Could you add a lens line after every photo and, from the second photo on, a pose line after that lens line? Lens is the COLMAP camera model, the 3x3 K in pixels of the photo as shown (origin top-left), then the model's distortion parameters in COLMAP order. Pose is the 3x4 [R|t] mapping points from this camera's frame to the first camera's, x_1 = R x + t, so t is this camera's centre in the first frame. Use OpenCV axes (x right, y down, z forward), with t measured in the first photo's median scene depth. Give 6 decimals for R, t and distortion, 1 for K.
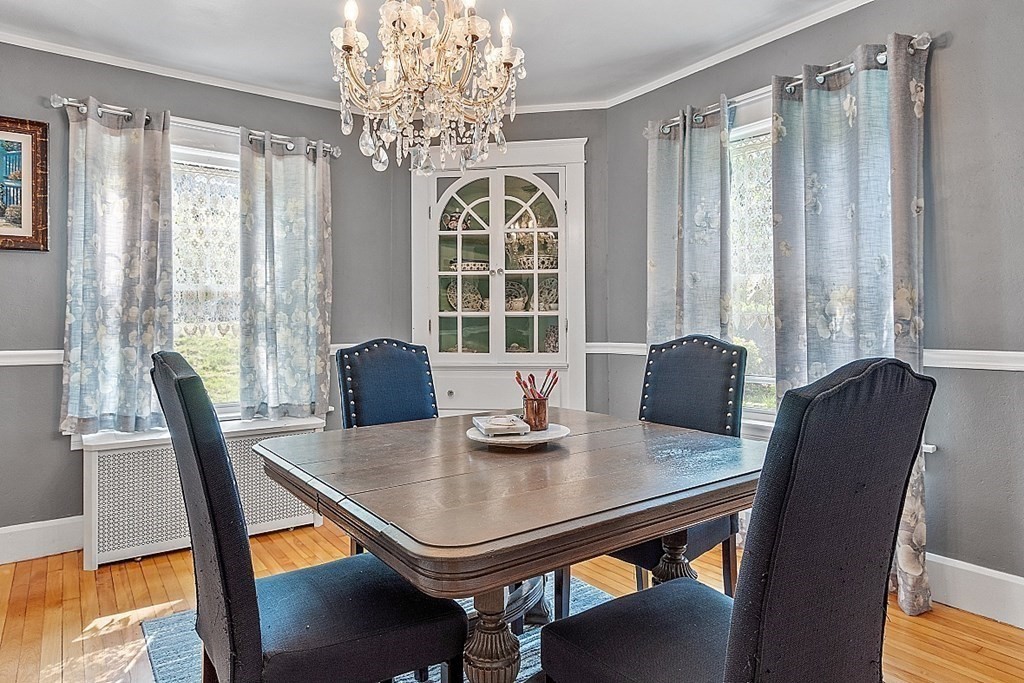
lens RADIAL K [[614.6, 0, 513.2], [0, 614.6, 319.7], [0, 0, 1]] dist [-0.000172, -0.000273]
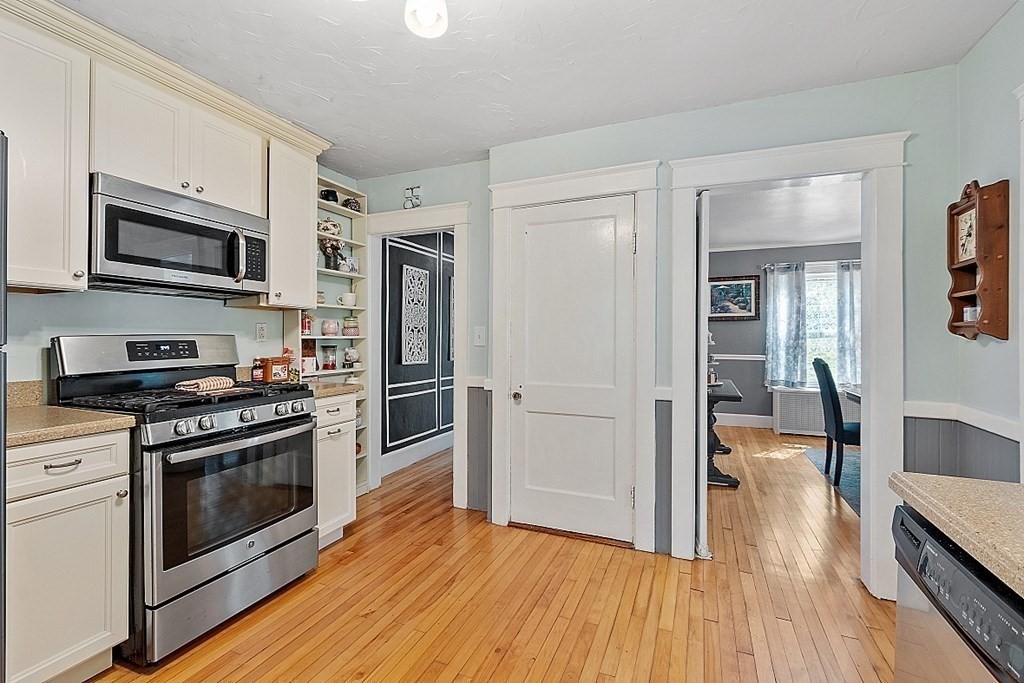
lens RADIAL K [[450.2, 0, 508.7], [0, 450.2, 334.0], [0, 0, 1]] dist [-0.000024, -0.000239]
pose [[0.505799, 0.001305, -0.862650, 0.425055], [0.003452, 0.999988, 0.003536, -0.056827], [0.862644, -0.004766, 0.505789, -0.999577]]
